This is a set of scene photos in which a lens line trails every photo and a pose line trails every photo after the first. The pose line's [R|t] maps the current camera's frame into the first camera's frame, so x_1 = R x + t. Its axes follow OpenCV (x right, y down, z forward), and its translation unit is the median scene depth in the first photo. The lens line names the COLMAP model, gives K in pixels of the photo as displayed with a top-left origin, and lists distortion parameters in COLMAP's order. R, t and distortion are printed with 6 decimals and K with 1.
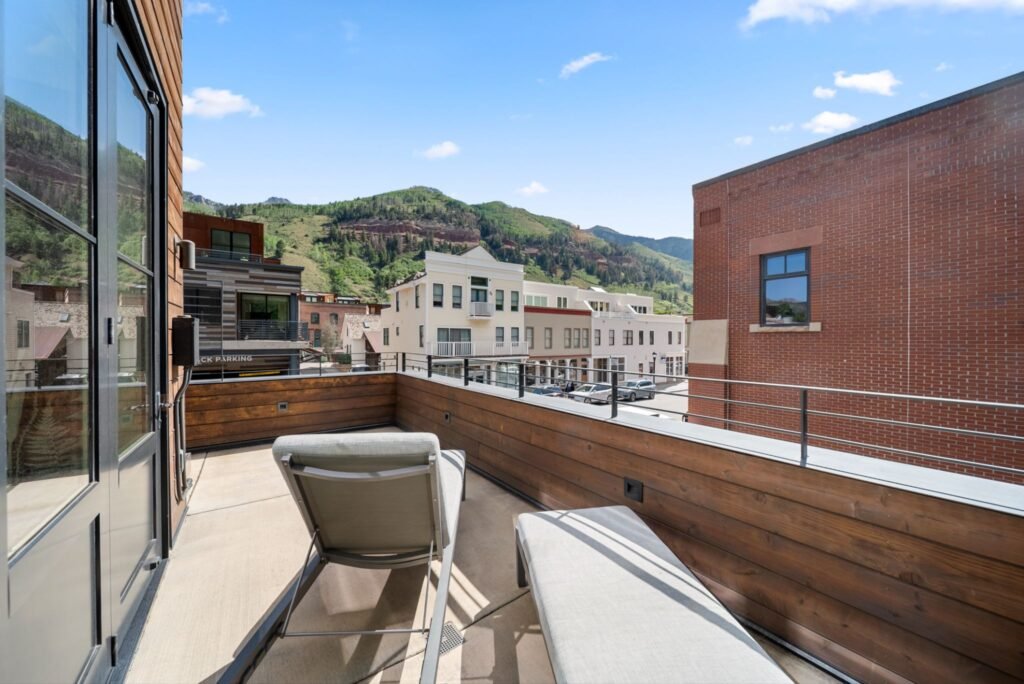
lens RADIAL K [[367.2, 0, 516.2], [0, 367.2, 339.9], [0, 0, 1]] dist [0.000646, 0.000111]
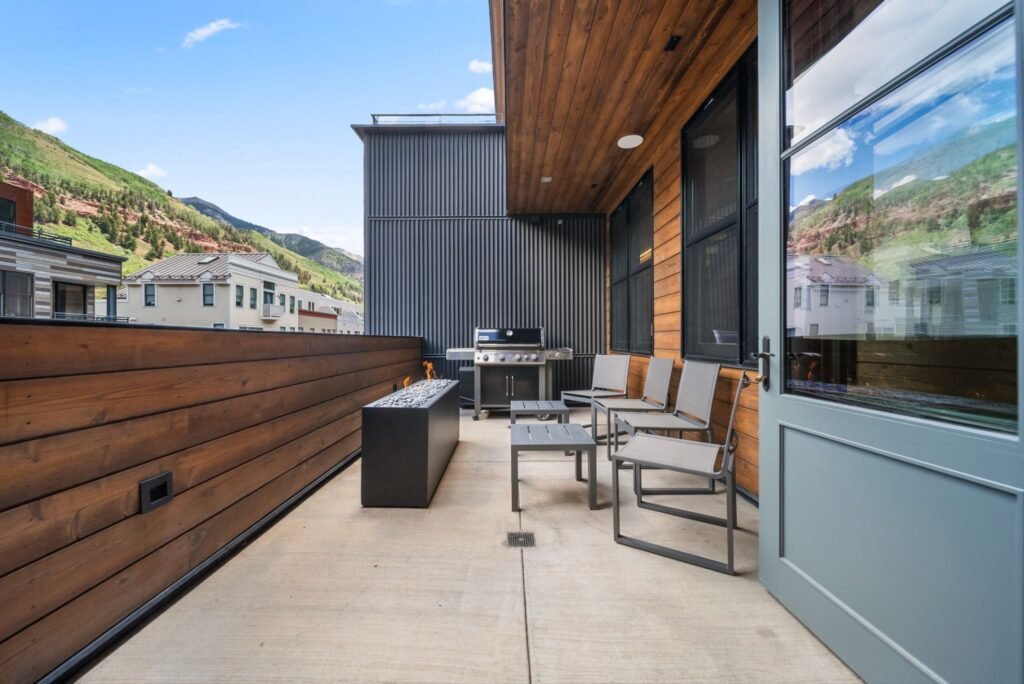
lens RADIAL K [[367.2, 0, 510.3], [0, 367.2, 338.2], [0, 0, 1]] dist [0.000646, 0.000111]
pose [[0.579360, 0.001911, 0.815070, -0.429058], [0.003437, 0.999983, -0.004788, 0.006619], [-0.815065, 0.005575, 0.579343, -0.180455]]
